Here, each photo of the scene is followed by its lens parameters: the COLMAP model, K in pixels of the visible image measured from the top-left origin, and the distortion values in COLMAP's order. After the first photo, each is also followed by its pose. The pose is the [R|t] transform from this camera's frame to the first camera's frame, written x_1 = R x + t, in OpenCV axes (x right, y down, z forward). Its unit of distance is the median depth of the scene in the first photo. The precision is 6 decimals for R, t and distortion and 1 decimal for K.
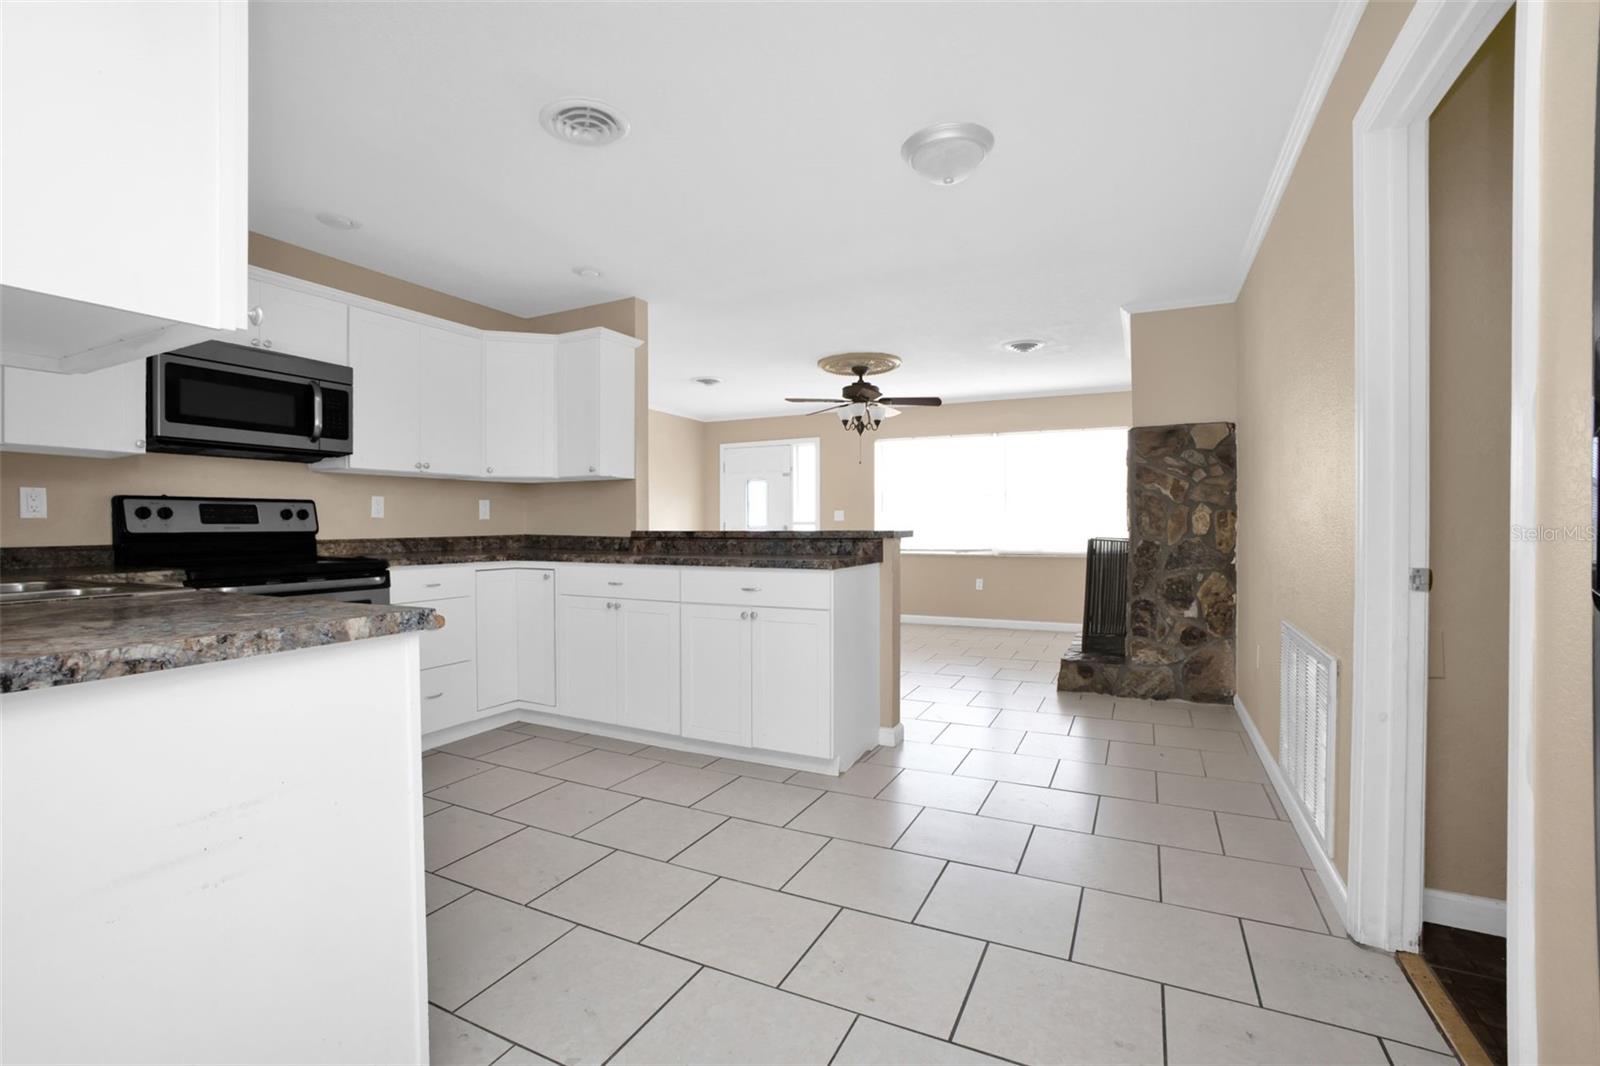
lens RADIAL K [[734.6, 0, 799.9], [0, 734.6, 529.1], [0, 0, 1]] dist [-0.058187, 0.009219]
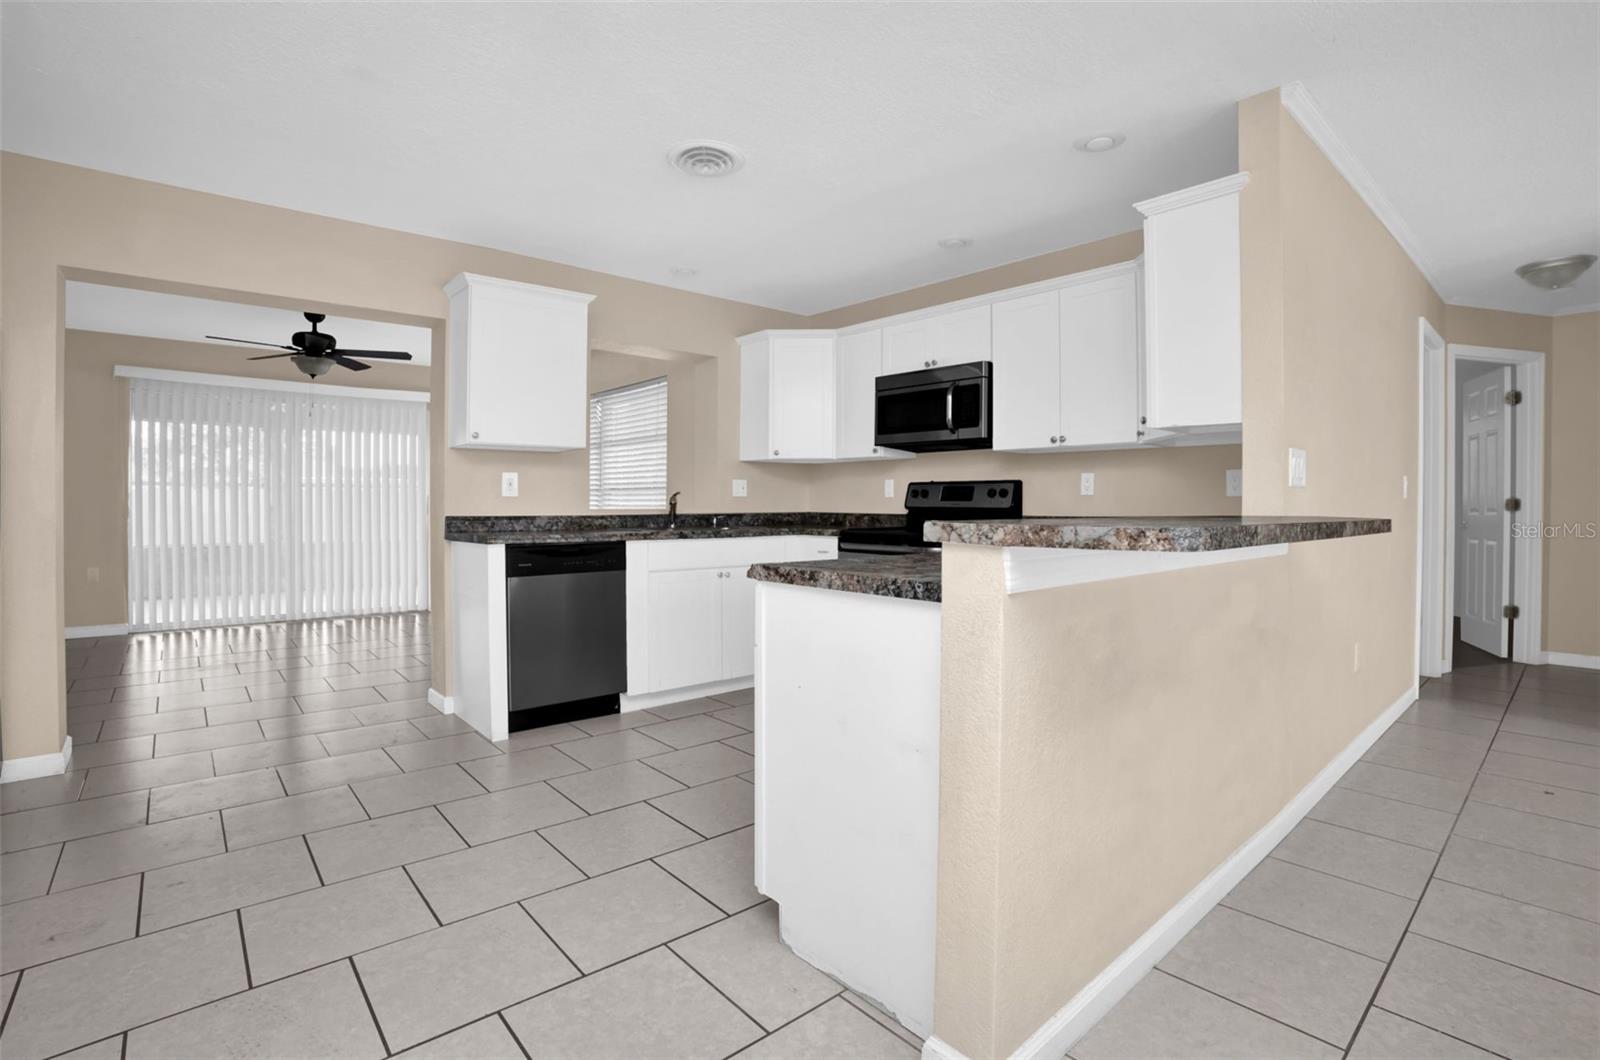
lens RADIAL K [[734.6, 0, 785.1], [0, 734.6, 514.7], [0, 0, 1]] dist [-0.058187, 0.009219]
pose [[-0.402005, 0.018023, -0.915460, 0.485403], [-0.007261, 0.999712, 0.022871, -0.009178], [0.915609, 0.015841, -0.401758, 1.051228]]
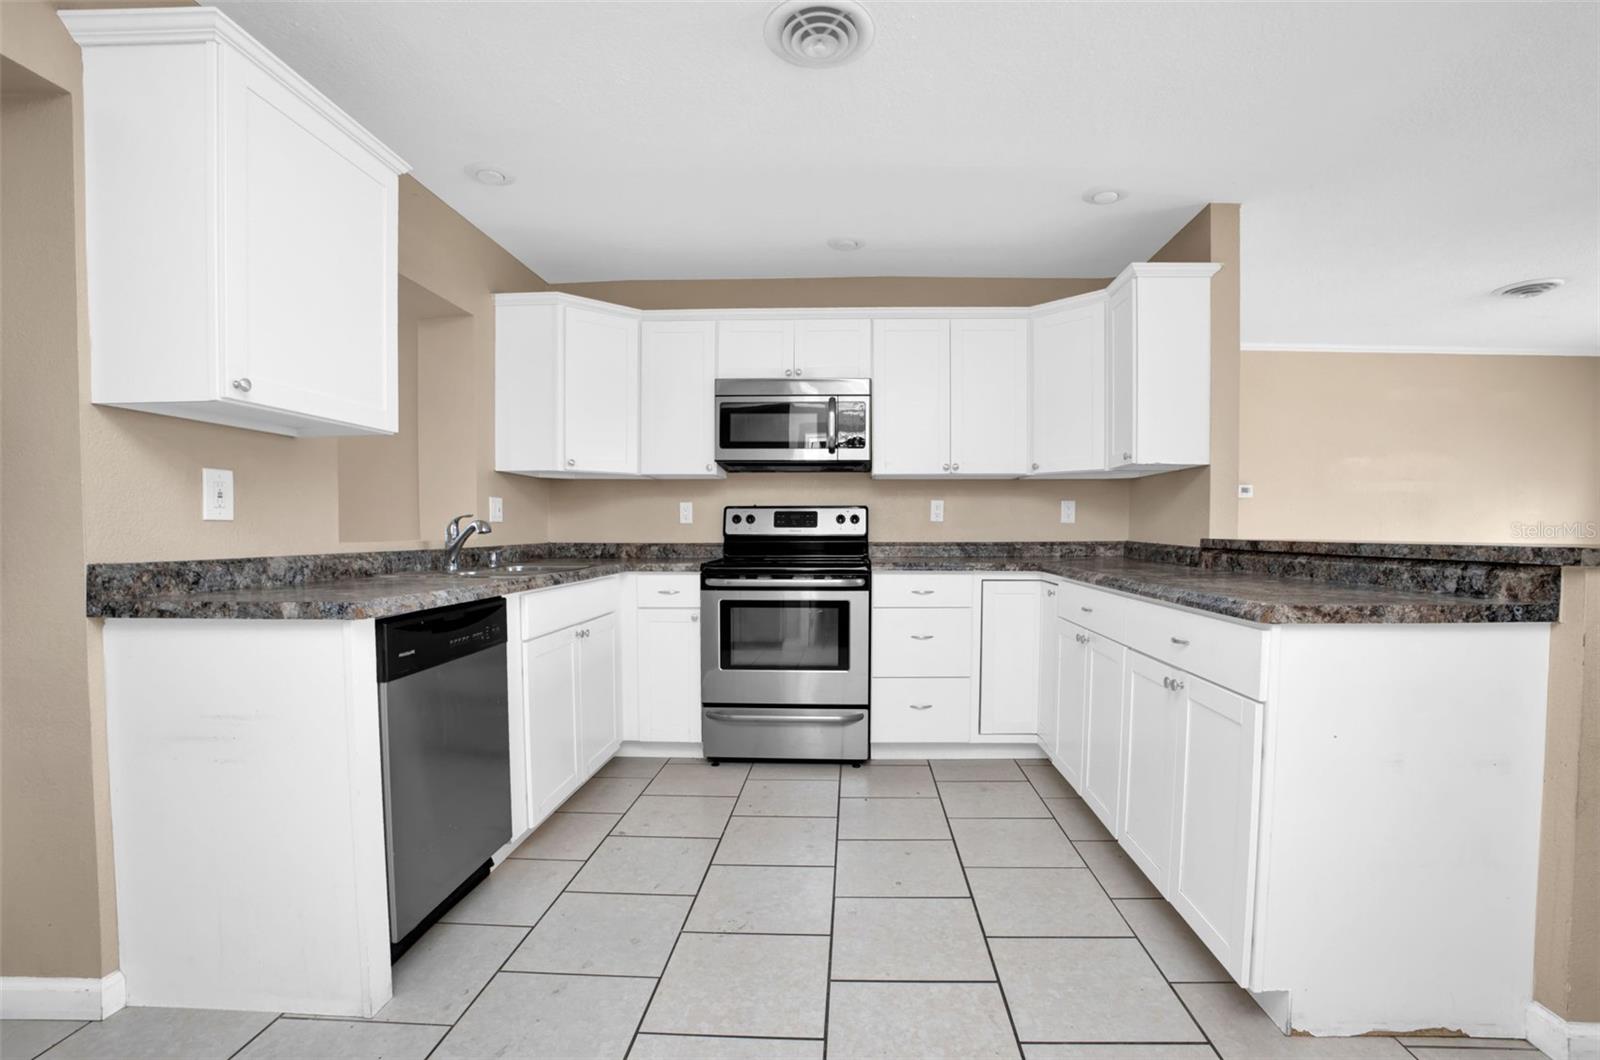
lens RADIAL K [[734.6, 0, 810.4], [0, 734.6, 557.3], [0, 0, 1]] dist [-0.058187, 0.009219]
pose [[0.395926, 0.037656, -0.917510, 0.299490], [-0.007370, 0.999257, 0.037831, -0.003480], [0.918253, -0.008216, 0.395910, 0.440942]]
